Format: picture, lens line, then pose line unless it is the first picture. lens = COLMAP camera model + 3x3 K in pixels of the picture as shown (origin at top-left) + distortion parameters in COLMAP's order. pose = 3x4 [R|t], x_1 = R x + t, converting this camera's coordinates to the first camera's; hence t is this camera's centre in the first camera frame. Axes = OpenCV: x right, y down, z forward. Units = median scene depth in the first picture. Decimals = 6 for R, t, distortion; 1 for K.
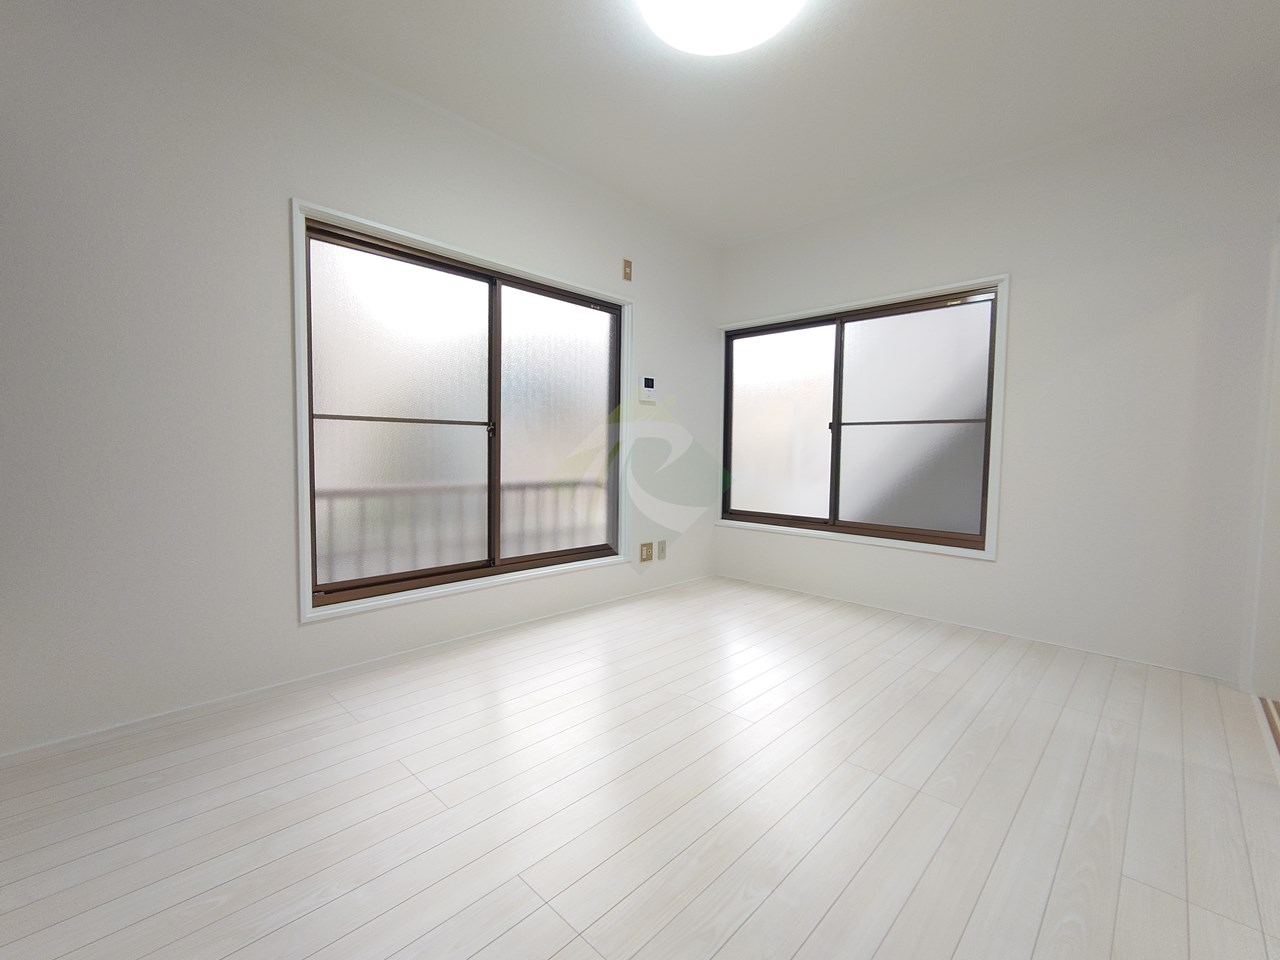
lens RADIAL K [[553.4, 0, 641.2], [0, 553.4, 477.0], [0, 0, 1]] dist [0.015086, -0.000496]
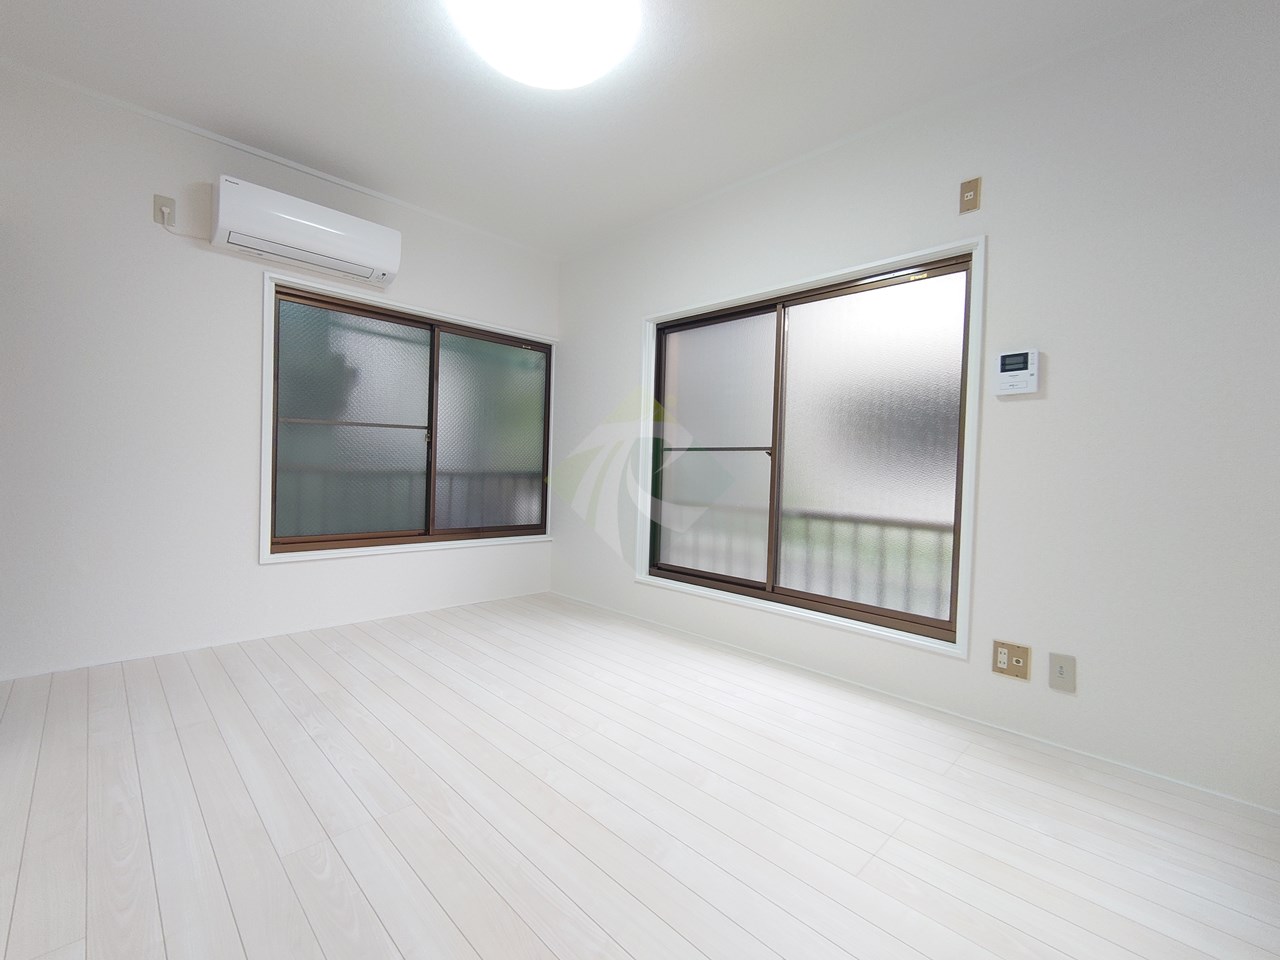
lens RADIAL K [[553.4, 0, 641.9], [0, 553.4, 478.4], [0, 0, 1]] dist [0.015086, -0.000496]
pose [[-0.015839, -0.003984, -0.999867, 0.713938], [-0.085618, 0.996325, -0.002614, -0.017336], [0.996202, 0.085565, -0.016121, 0.759426]]
